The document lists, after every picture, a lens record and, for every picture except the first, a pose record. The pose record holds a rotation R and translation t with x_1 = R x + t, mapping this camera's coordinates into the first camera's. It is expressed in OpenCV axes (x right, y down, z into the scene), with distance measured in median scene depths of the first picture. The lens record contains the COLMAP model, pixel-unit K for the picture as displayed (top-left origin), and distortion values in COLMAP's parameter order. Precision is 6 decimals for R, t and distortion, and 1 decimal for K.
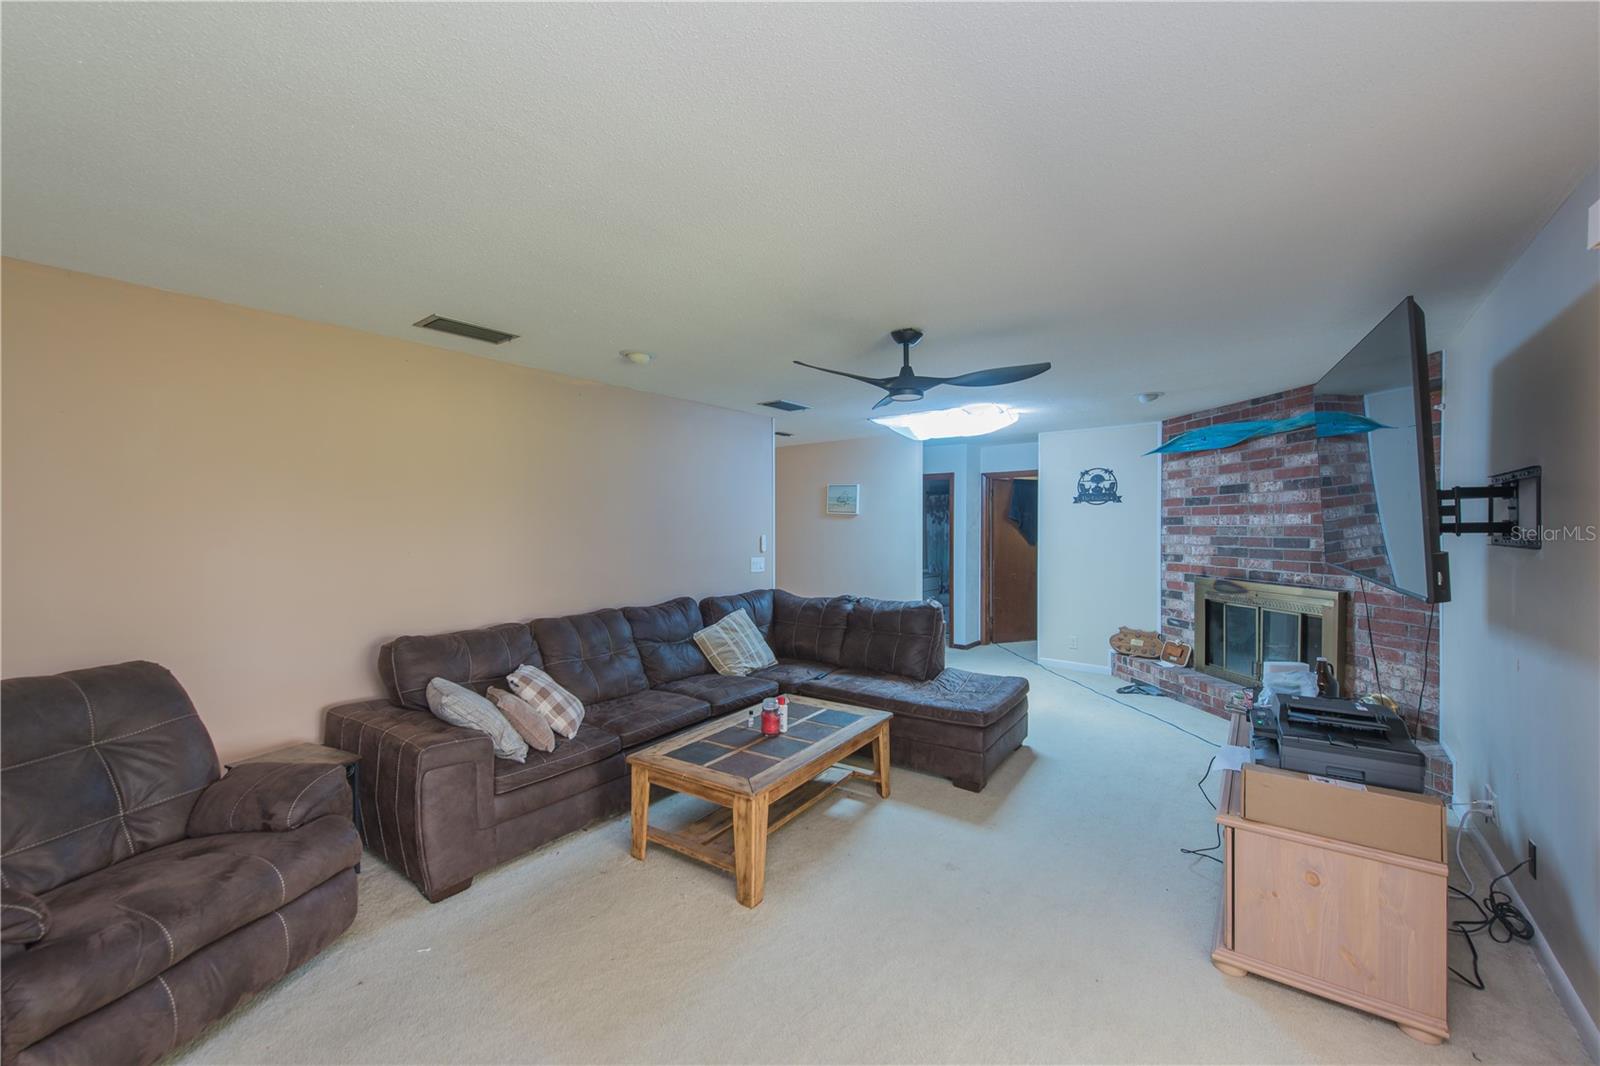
lens RADIAL K [[627.4, 0, 803.0], [0, 627.4, 532.4], [0, 0, 1]] dist [0.012800, -0.000888]
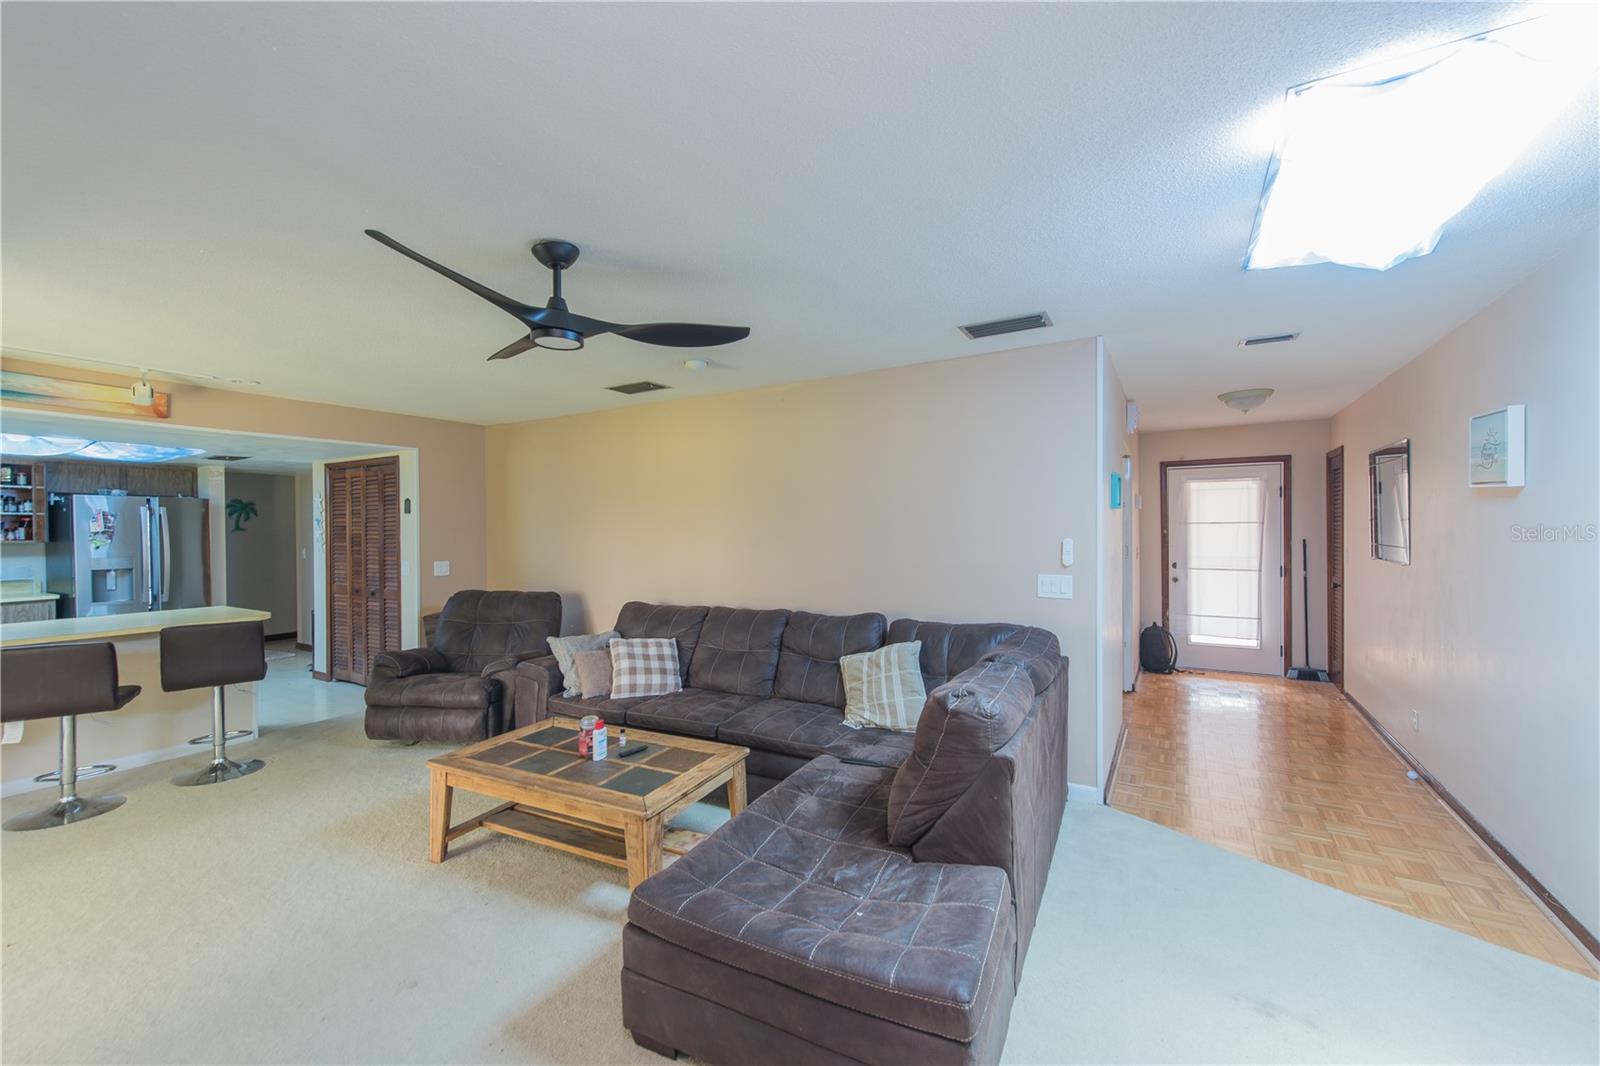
lens RADIAL K [[627.4, 0, 800.3], [0, 627.4, 533.5], [0, 0, 1]] dist [0.012800, -0.000888]
pose [[0.128999, 0.007225, -0.991618, 0.879696], [0.000772, 0.999972, 0.007387, -0.009260], [0.991644, -0.001719, 0.128989, 1.161360]]
